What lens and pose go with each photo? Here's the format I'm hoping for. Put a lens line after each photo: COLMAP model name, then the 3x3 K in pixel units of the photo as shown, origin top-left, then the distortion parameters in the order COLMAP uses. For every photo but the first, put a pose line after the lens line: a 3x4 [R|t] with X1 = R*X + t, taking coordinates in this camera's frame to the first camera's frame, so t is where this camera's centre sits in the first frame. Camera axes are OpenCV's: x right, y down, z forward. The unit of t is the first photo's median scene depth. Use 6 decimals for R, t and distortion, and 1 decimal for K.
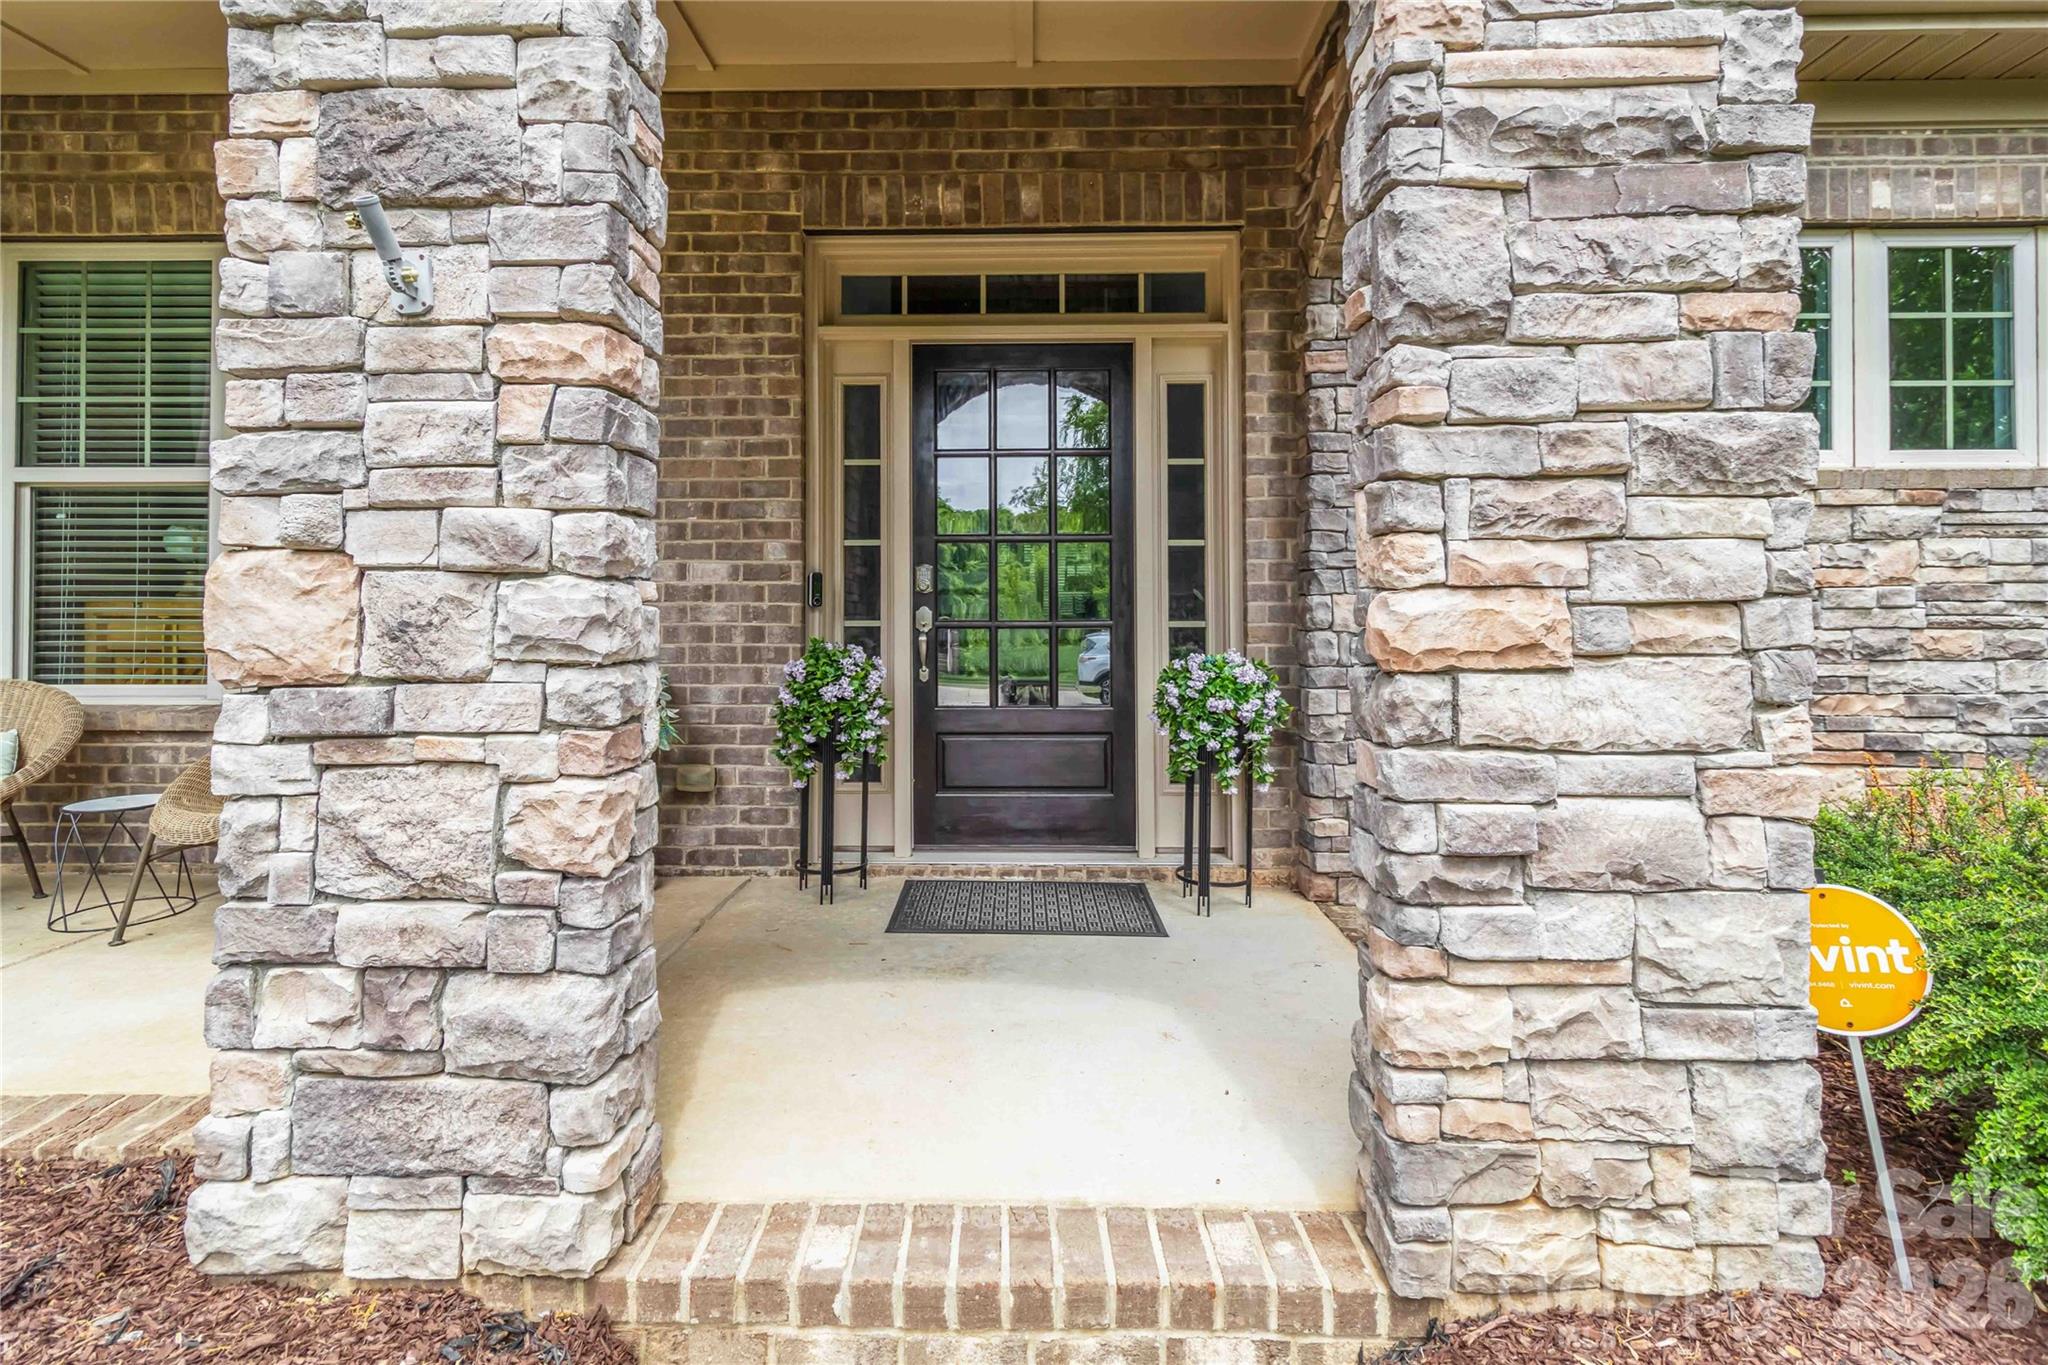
lens RADIAL K [[969.4, 0, 1021.9], [0, 969.4, 603.3], [0, 0, 1]] dist [0.001634, 0.000557]
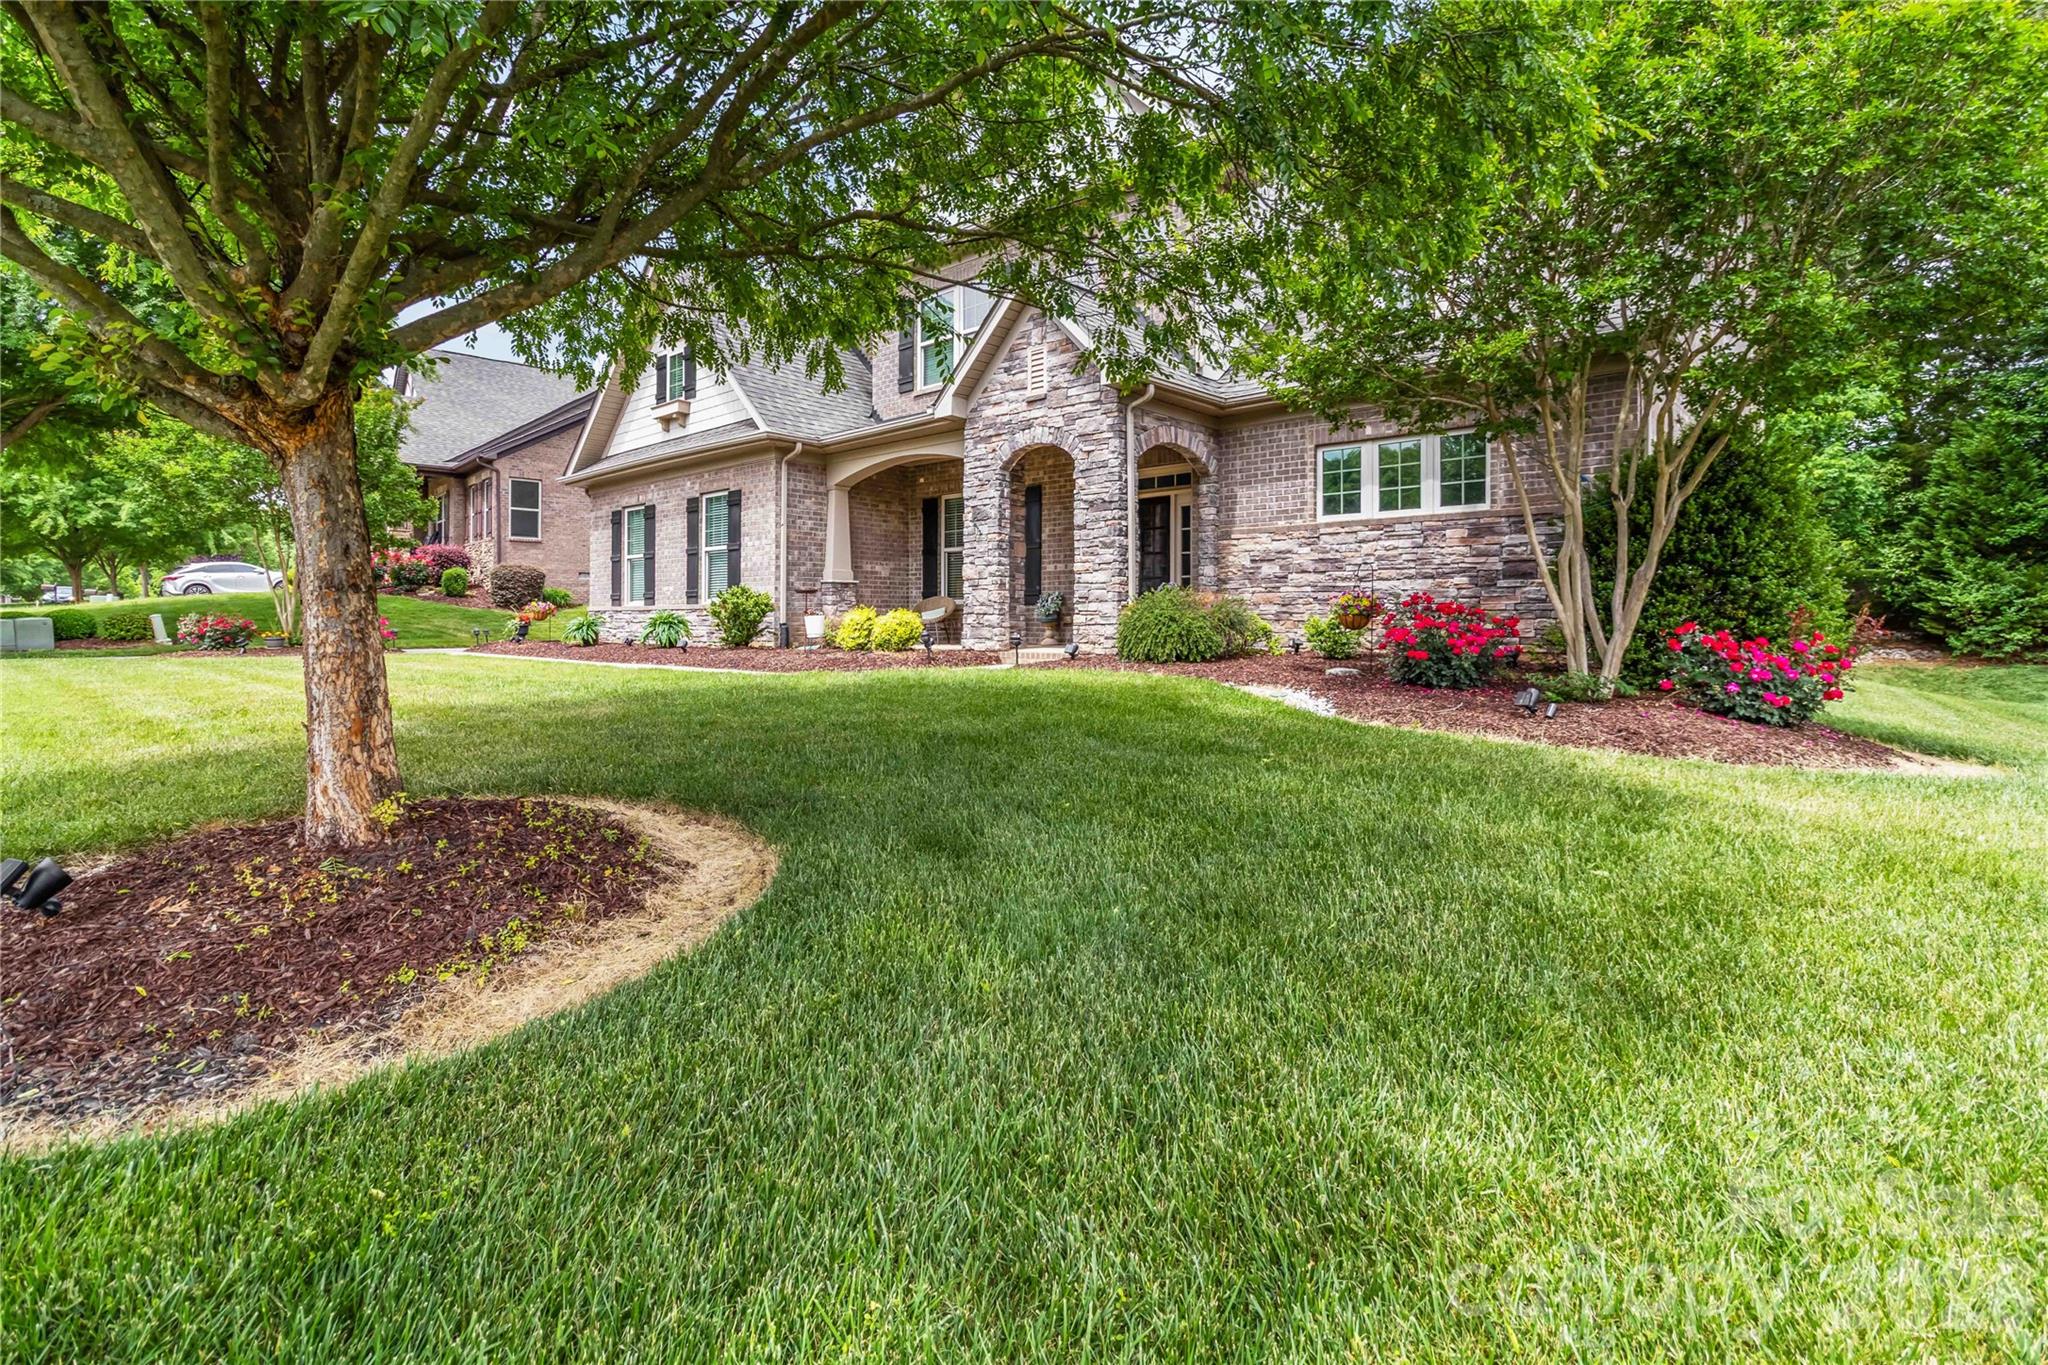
lens RADIAL K [[969.4, 0, 1021.9], [0, 969.4, 603.3], [0, 0, 1]] dist [0.001634, 0.000557]
pose [[0.756284, -0.012006, -0.654134, 2.096774], [0.005941, 0.999916, -0.011484, 0.161473], [0.654217, 0.004799, 0.756292, -2.085043]]
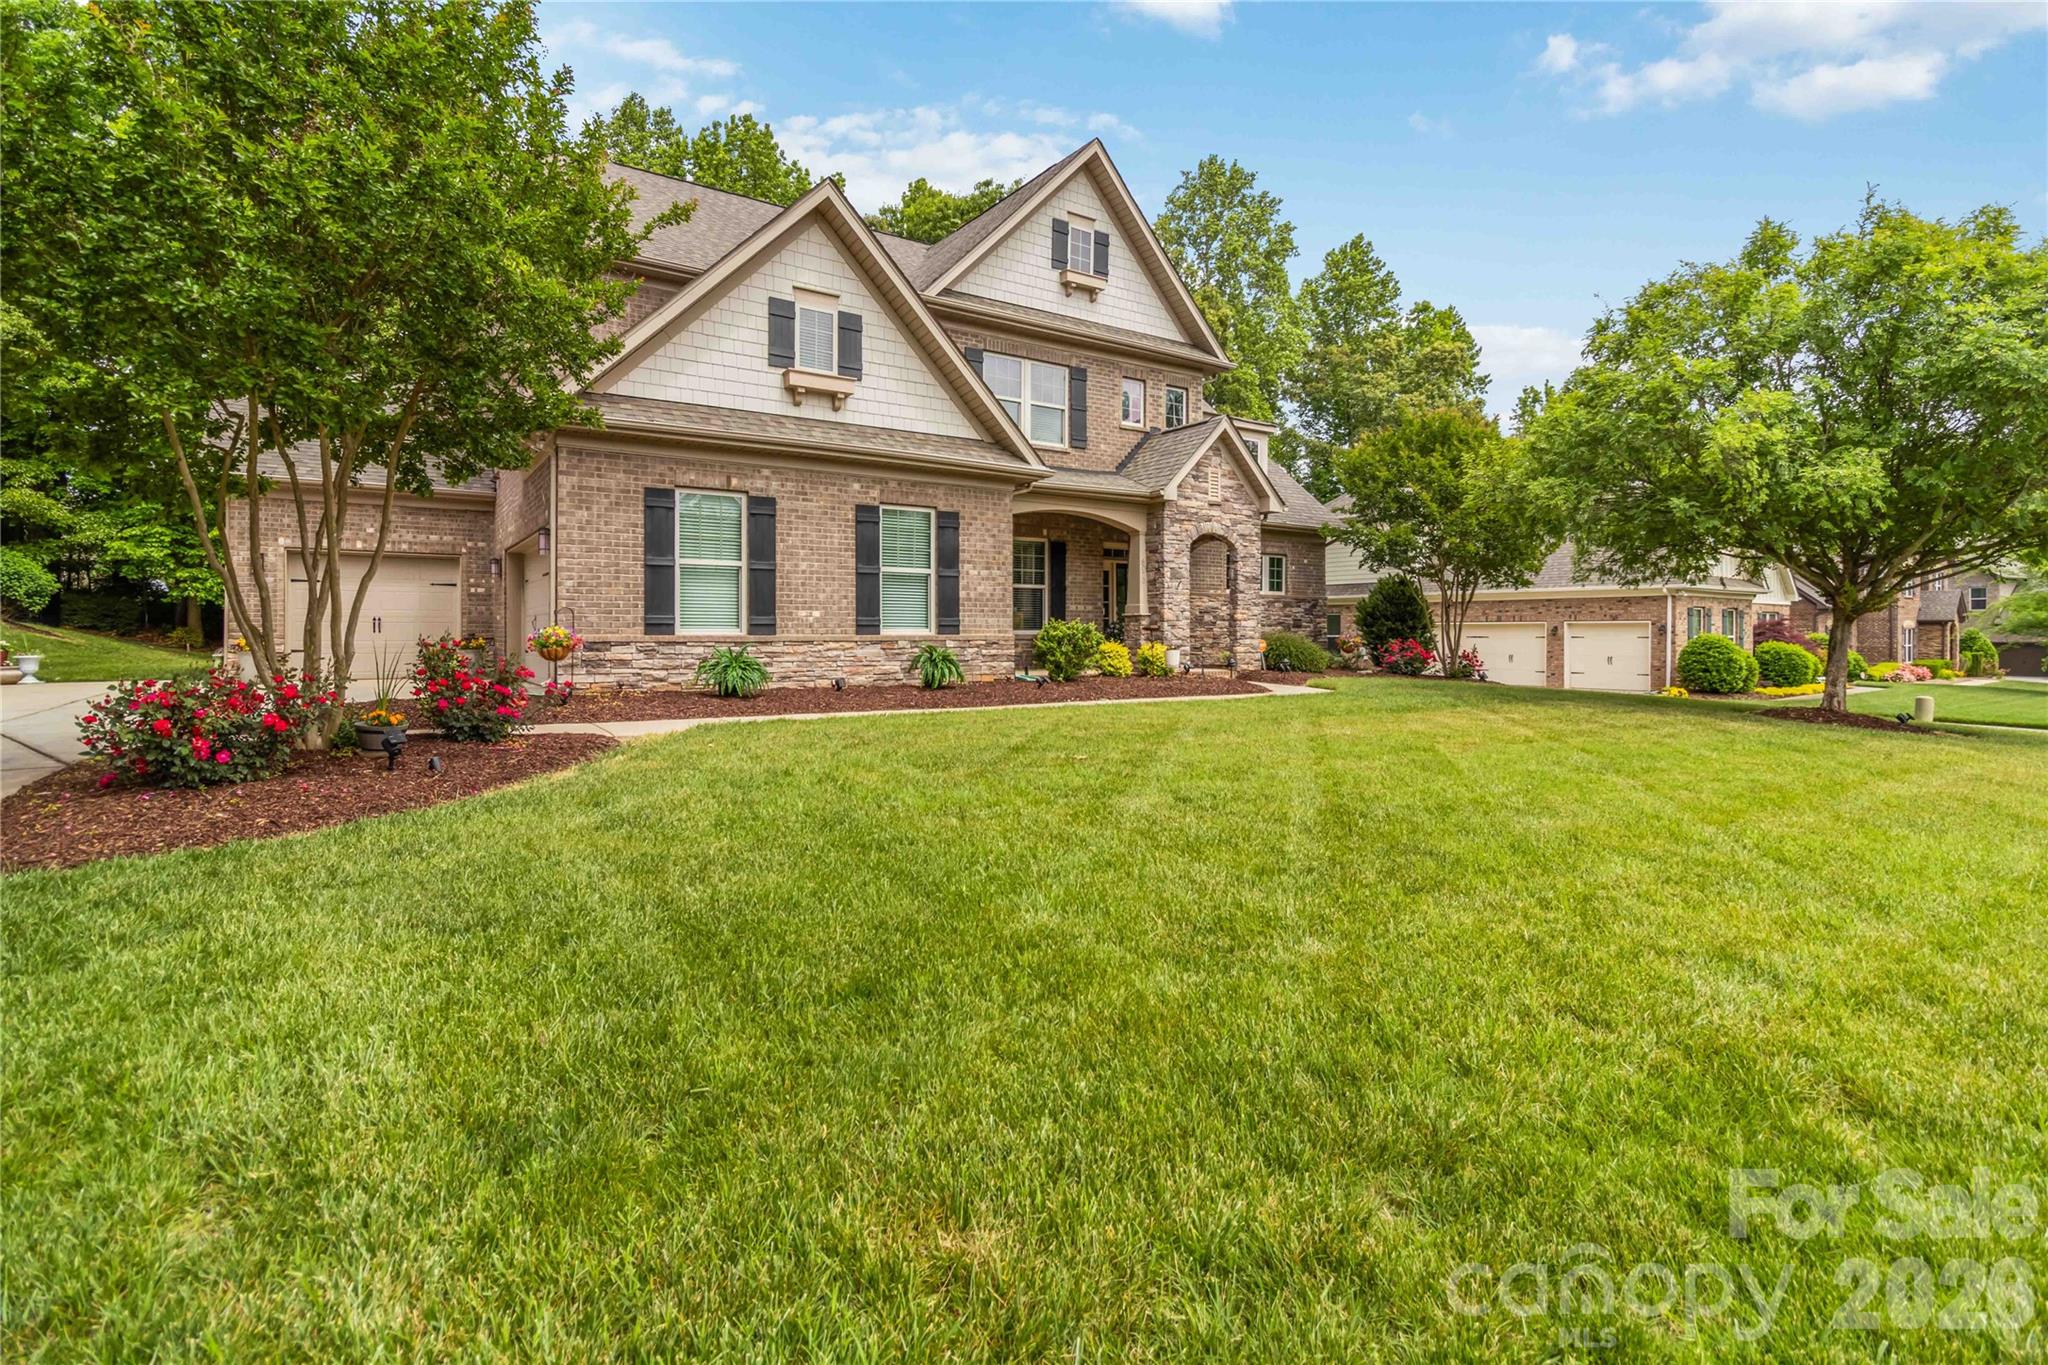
lens RADIAL K [[962.4, 0, 1026.9], [0, 962.4, 633.8], [0, 0, 1]] dist [0.002228, 0.000206]
pose [[0.816207, 0.002443, 0.577754, -3.631926], [-0.010223, 0.999896, 0.010215, 0.058026], [-0.577669, -0.014245, 0.816147, -3.043238]]
